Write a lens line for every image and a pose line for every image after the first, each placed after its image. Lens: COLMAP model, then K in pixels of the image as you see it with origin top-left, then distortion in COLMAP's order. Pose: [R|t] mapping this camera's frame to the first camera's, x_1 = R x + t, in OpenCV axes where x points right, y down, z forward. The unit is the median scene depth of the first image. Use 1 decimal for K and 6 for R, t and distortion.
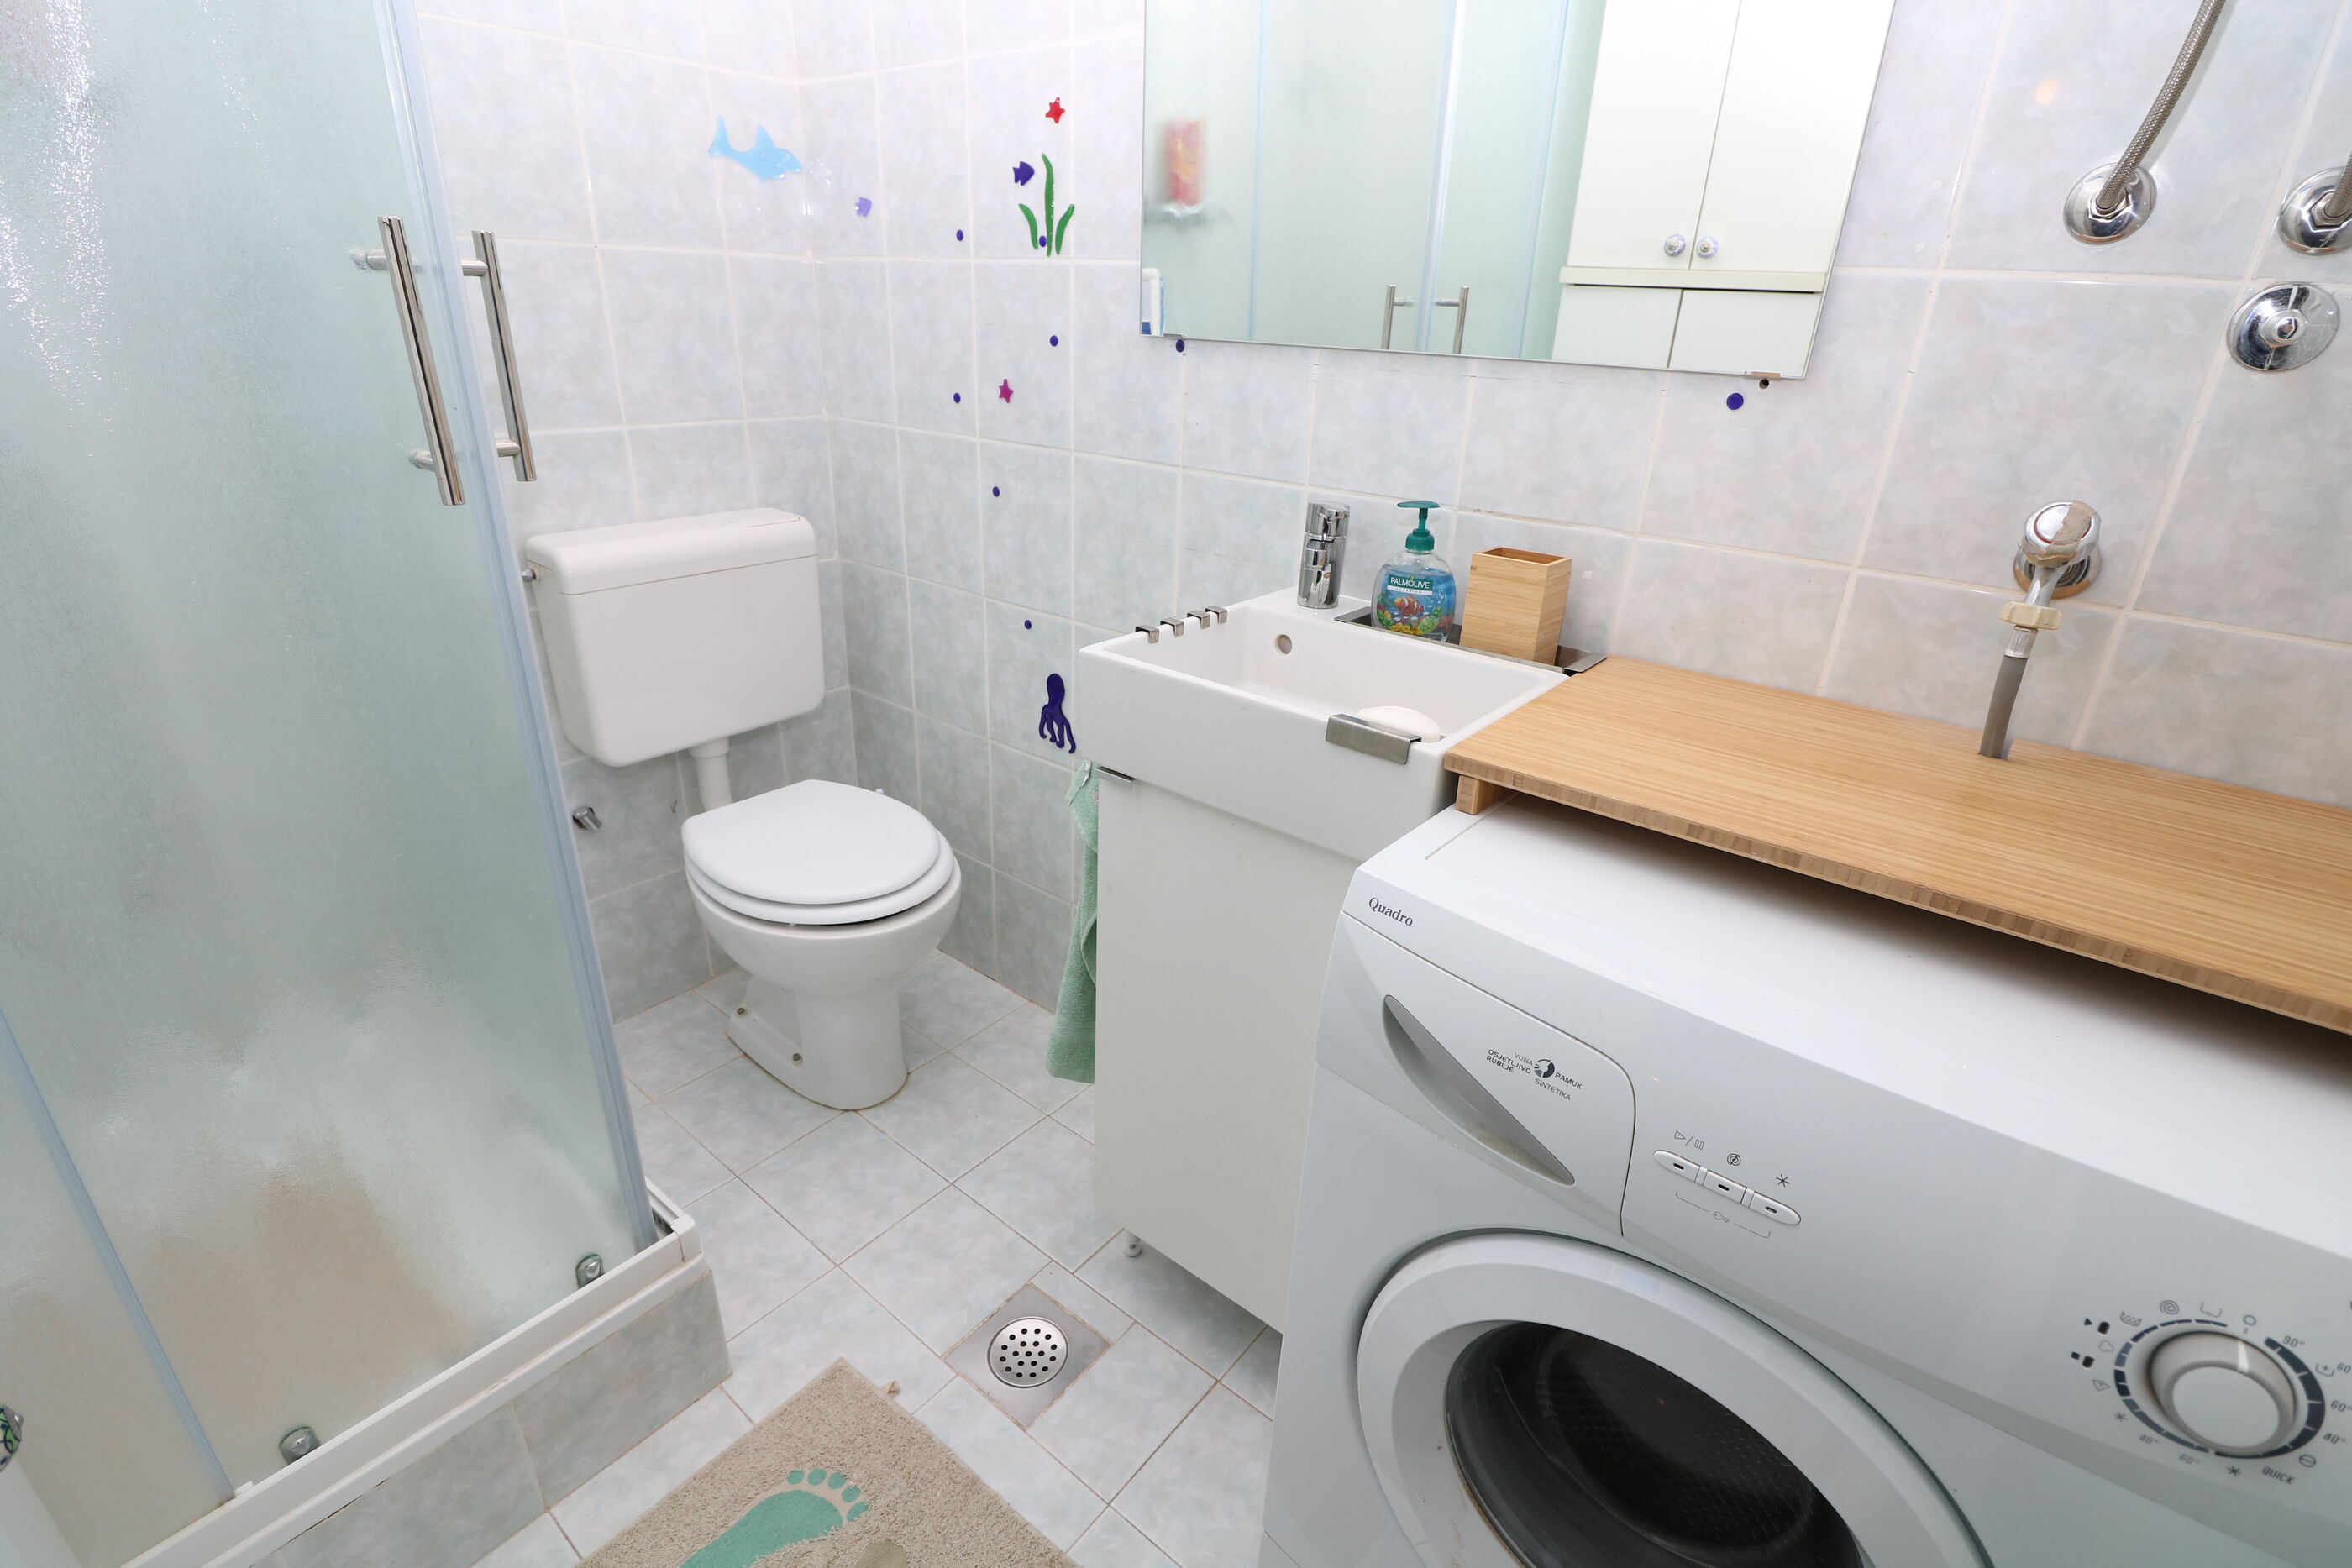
lens RADIAL K [[1087.2, 0, 1180.8], [0, 1087.2, 786.4], [0, 0, 1]] dist [-0.002809, -0.012323]
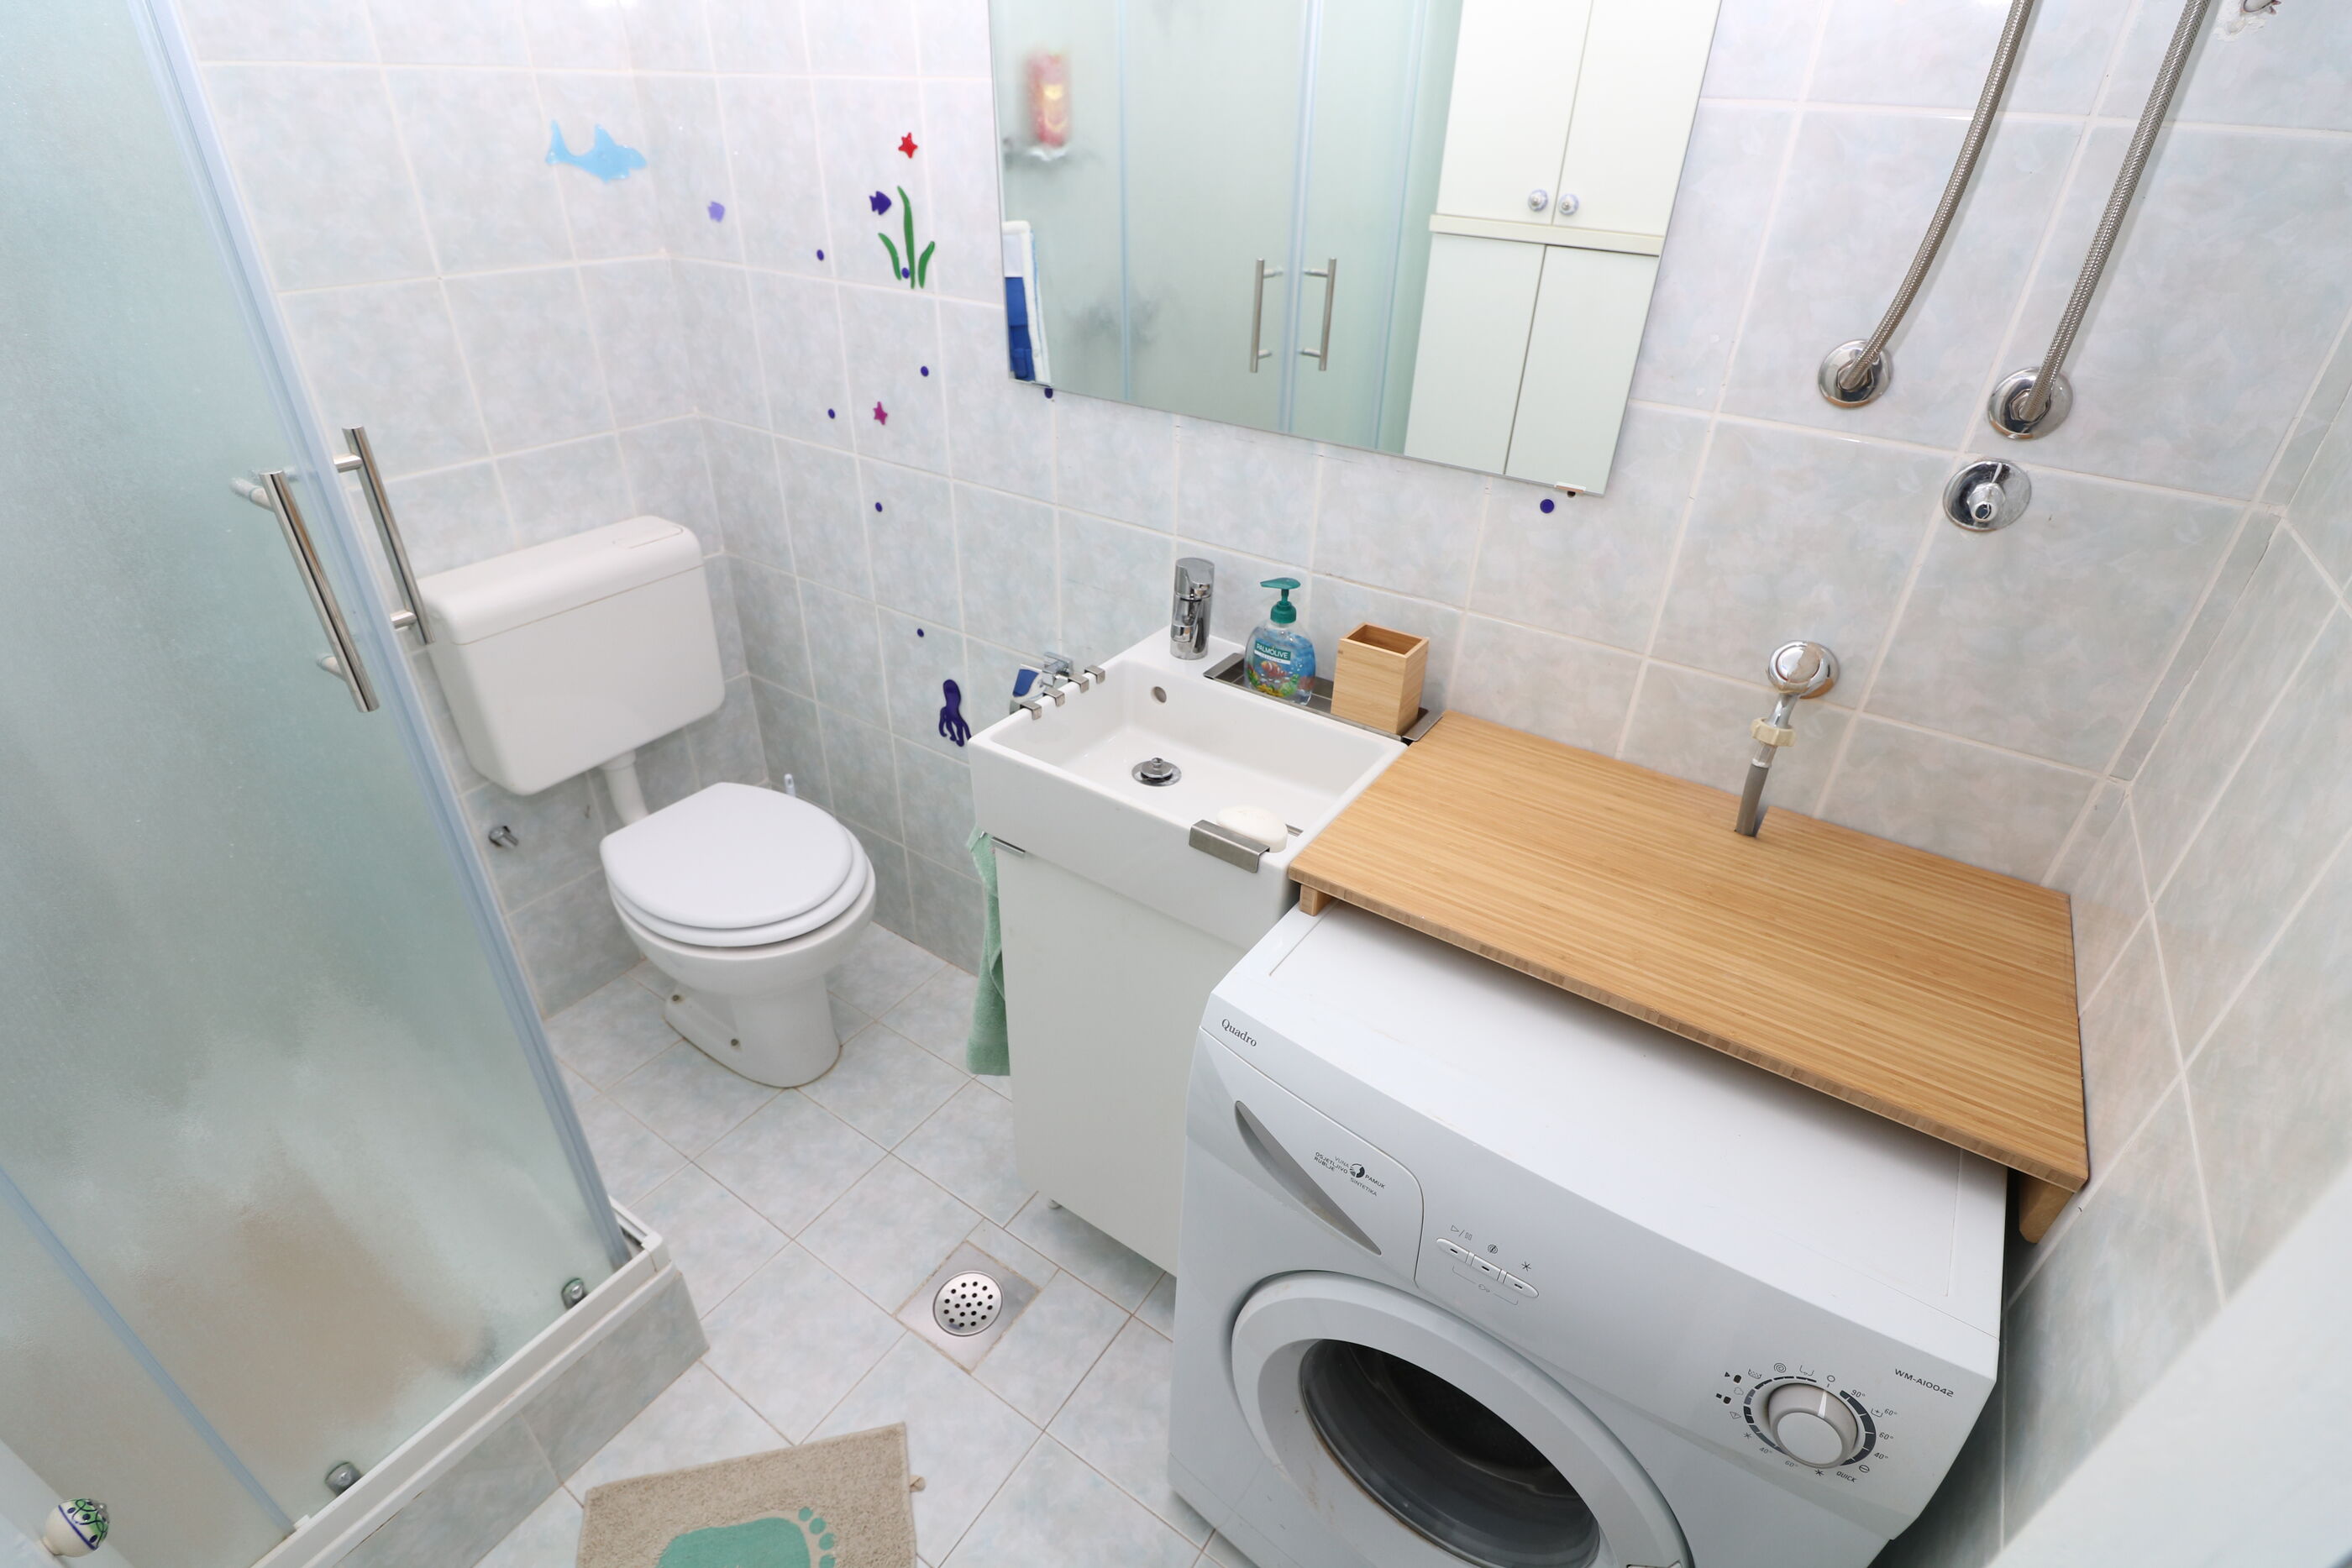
lens RADIAL K [[1087.2, 0, 1180.8], [0, 1087.2, 786.4], [0, 0, 1]] dist [-0.002809, -0.012323]
pose [[0.995986, -0.052547, 0.072462, 0.030708], [0.041273, 0.987955, 0.149135, -0.188331], [-0.079426, -0.145545, 0.986158, -0.082191]]
